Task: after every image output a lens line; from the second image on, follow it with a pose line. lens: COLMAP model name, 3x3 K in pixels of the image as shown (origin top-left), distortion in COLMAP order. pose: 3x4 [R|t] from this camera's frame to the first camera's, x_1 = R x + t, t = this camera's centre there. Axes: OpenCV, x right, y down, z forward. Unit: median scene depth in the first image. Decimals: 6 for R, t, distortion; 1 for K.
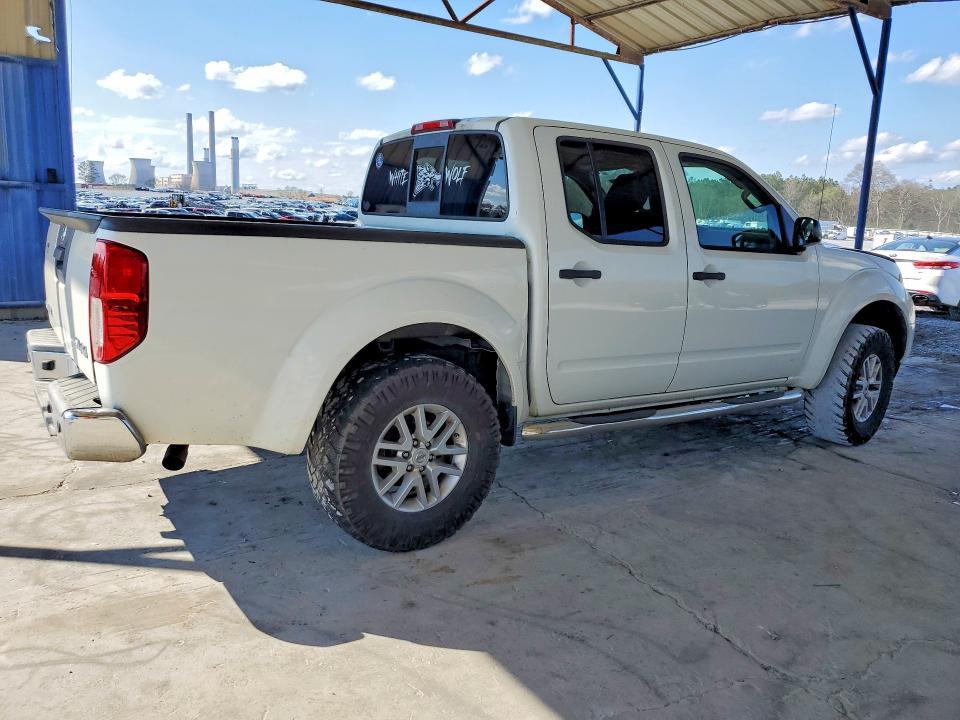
lens RADIAL K [[758.8, 0, 480.0], [0, 758.8, 360.0], [0, 0, 1]] dist [-0.007179, 0.005232]
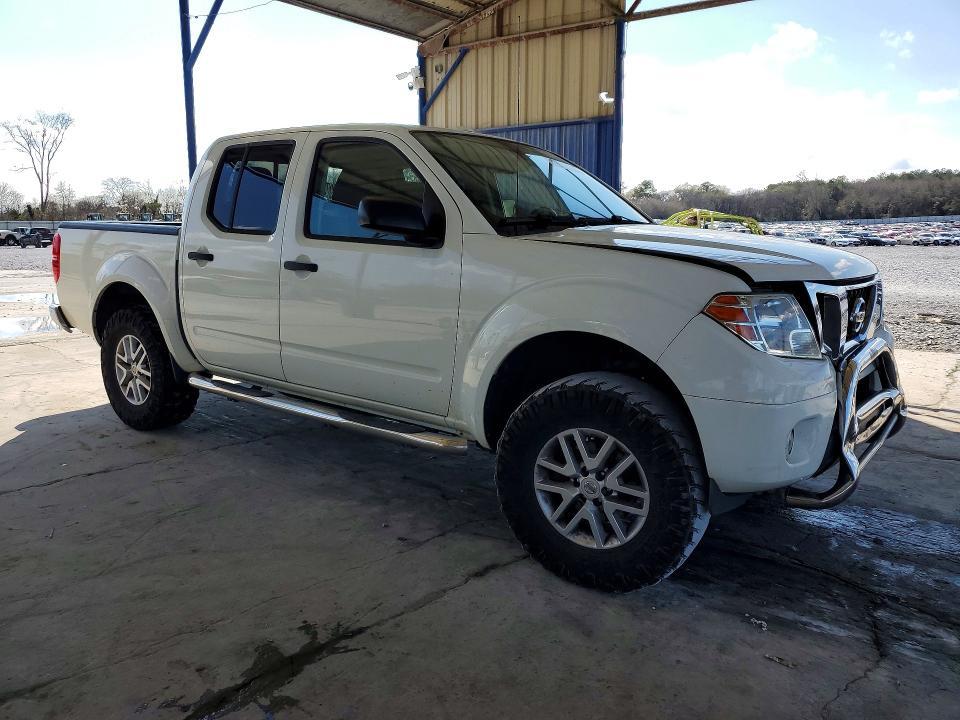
lens RADIAL K [[805.8, 0, 480.0], [0, 805.8, 360.0], [0, 0, 1]] dist [0.137874, 0.001110]
pose [[0.244264, 0.113131, -0.963087, 1.290658], [-0.182476, 0.980791, 0.068931, -0.101666], [0.952385, 0.158903, 0.260216, 0.918952]]
